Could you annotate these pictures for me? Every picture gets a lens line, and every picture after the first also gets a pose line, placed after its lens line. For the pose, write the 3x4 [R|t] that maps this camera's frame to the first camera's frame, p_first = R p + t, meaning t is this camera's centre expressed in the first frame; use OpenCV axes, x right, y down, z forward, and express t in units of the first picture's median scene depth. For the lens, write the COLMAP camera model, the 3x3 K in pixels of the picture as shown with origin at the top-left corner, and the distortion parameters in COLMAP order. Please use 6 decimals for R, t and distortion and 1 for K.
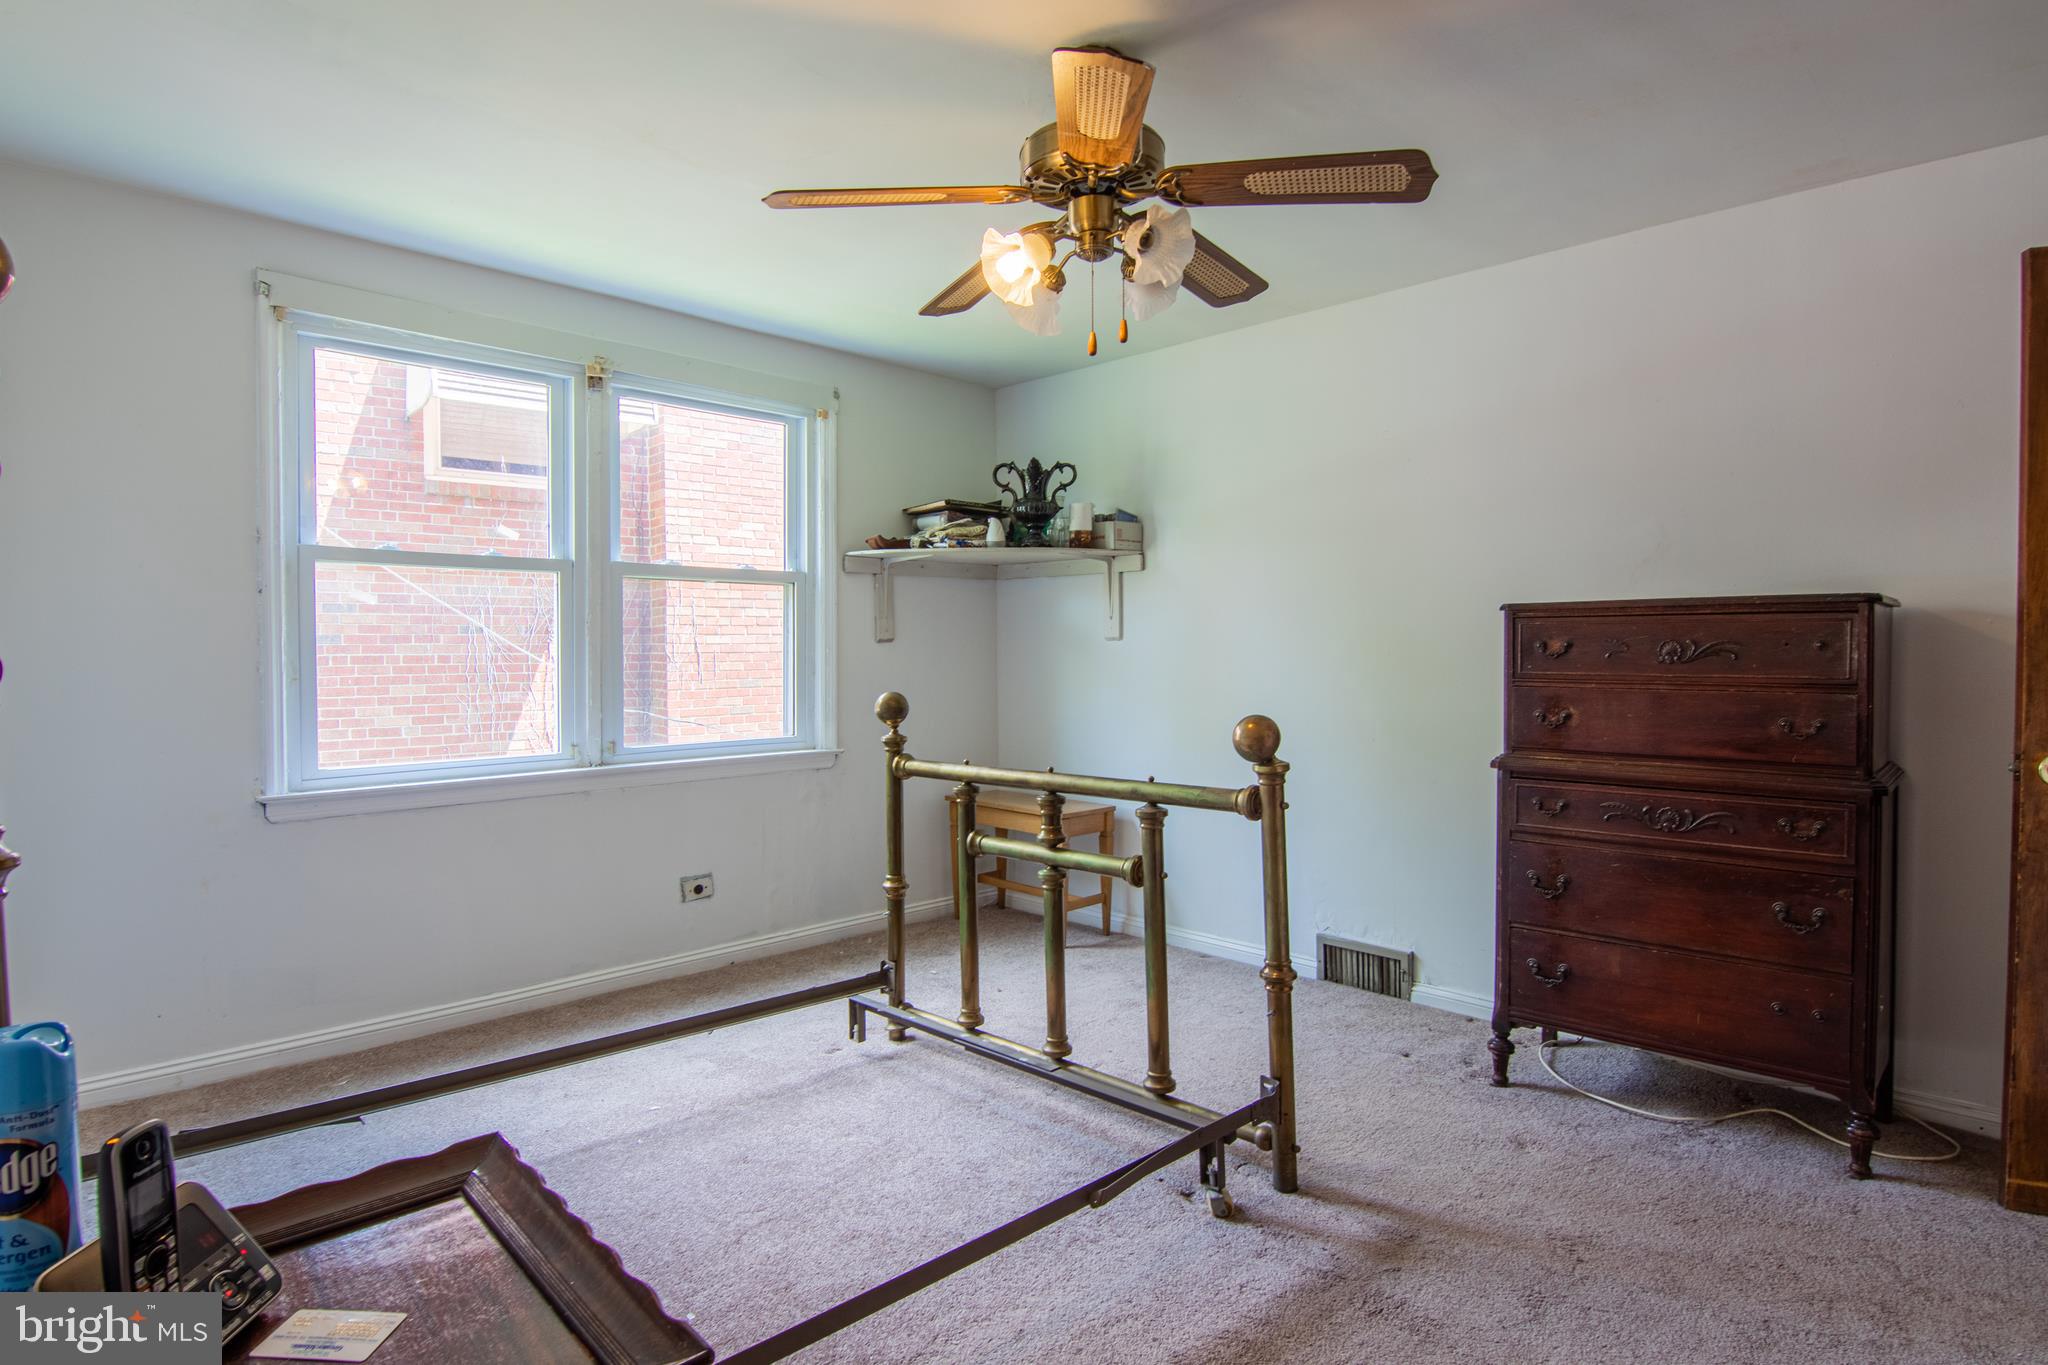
lens RADIAL K [[1043.0, 0, 1025.8], [0, 1043.0, 675.2], [0, 0, 1]] dist [-0.000666, -0.014759]
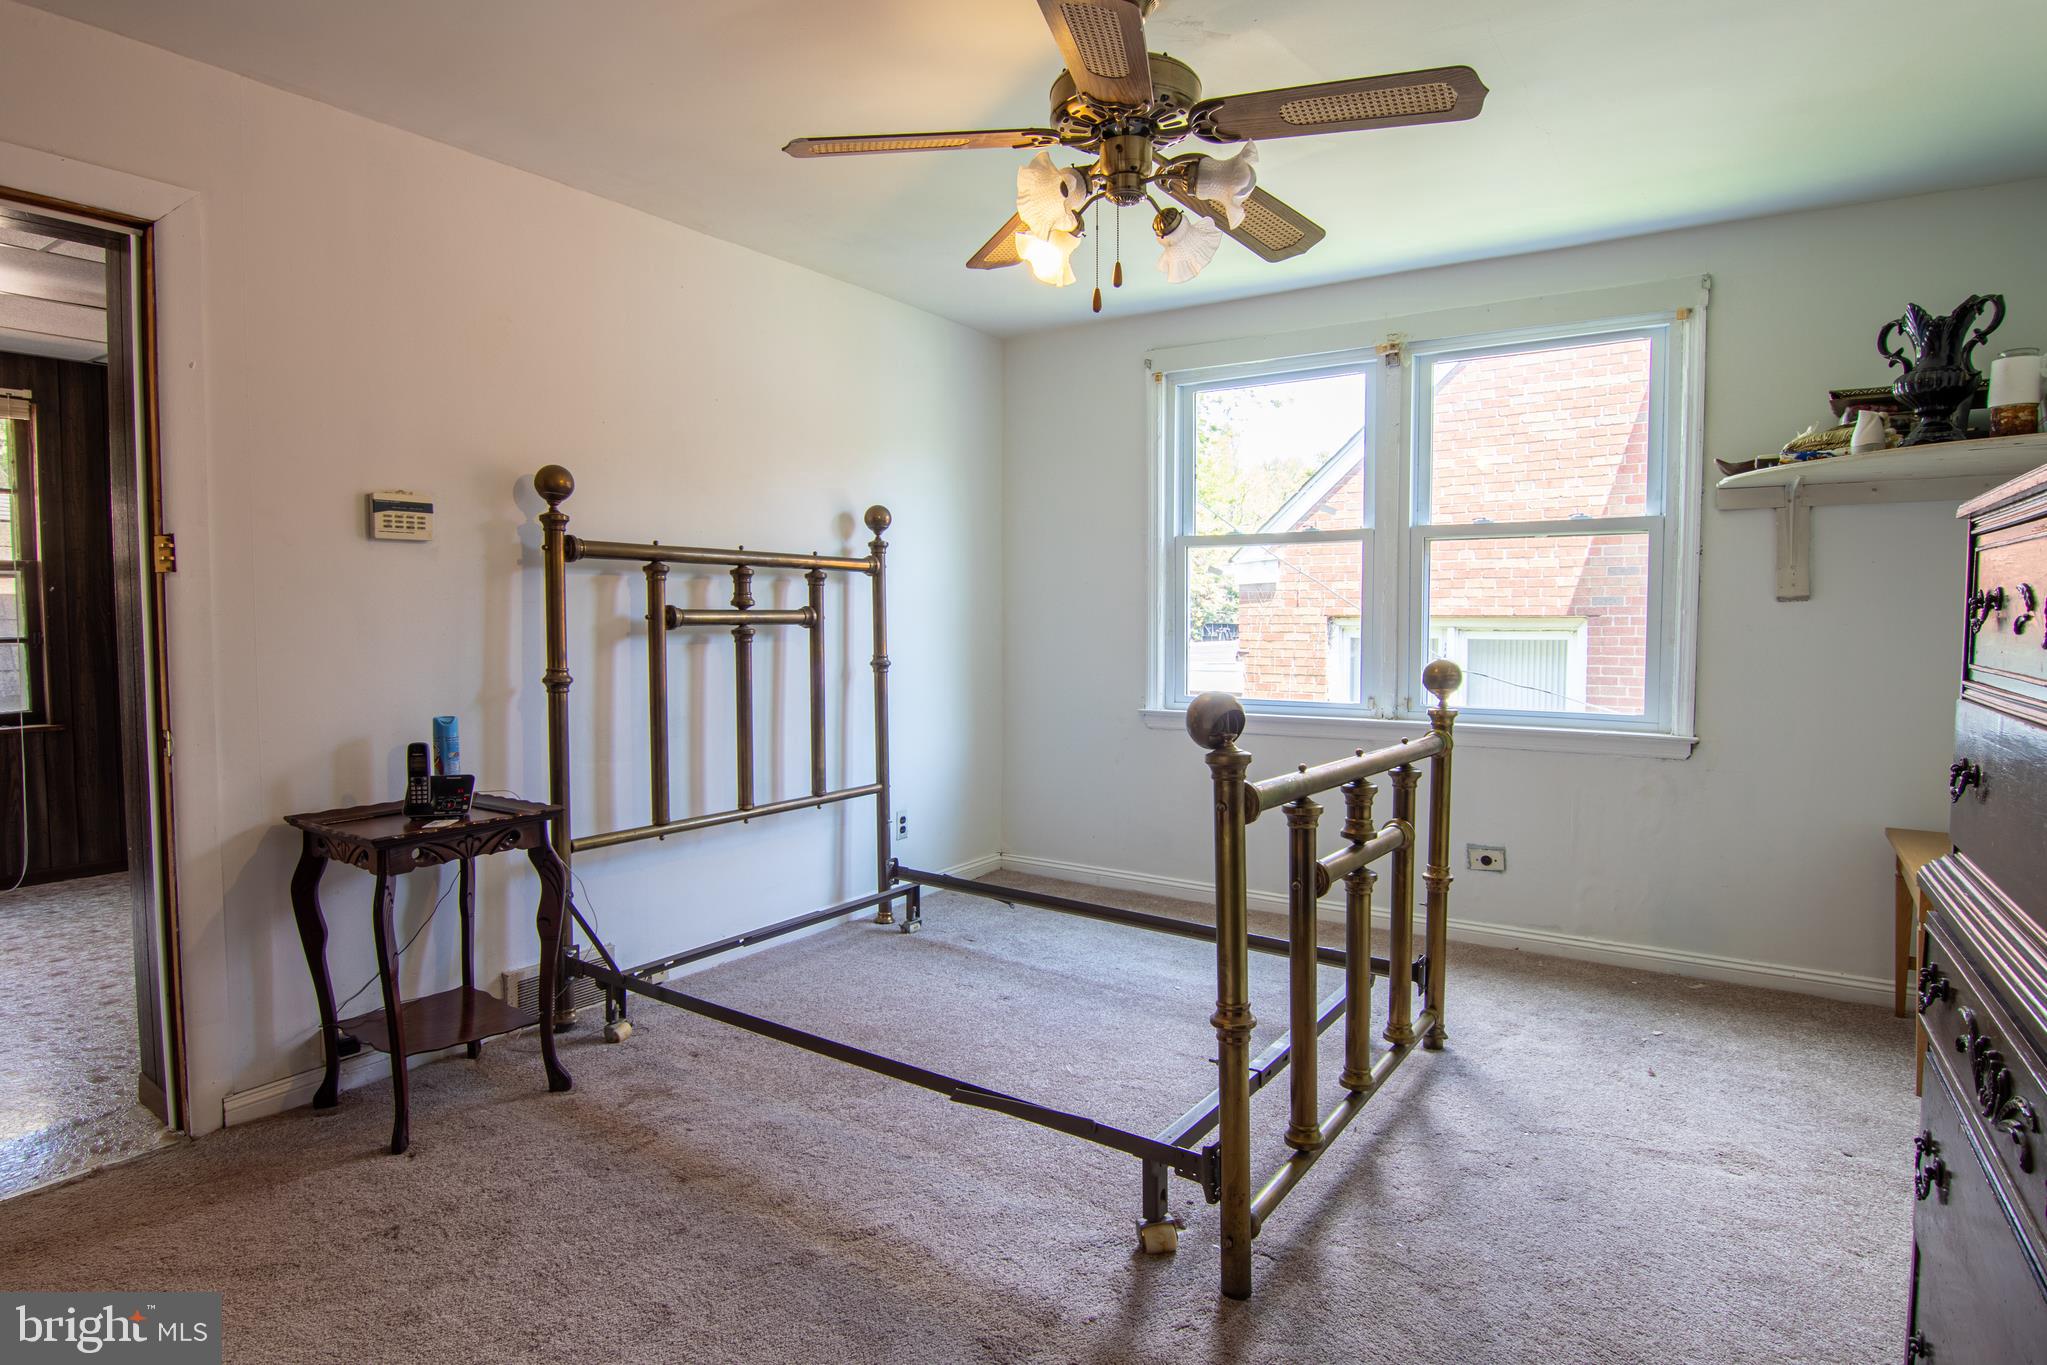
lens RADIAL K [[1105.4, 0, 1111.4], [0, 1105.4, 680.3], [0, 0, 1]] dist [-0.001457, -0.040542]
pose [[0.251682, 0.058892, -0.966017, 0.540268], [-0.023882, 0.998221, 0.054633, -0.007593], [0.967515, 0.009320, 0.252641, 0.383694]]
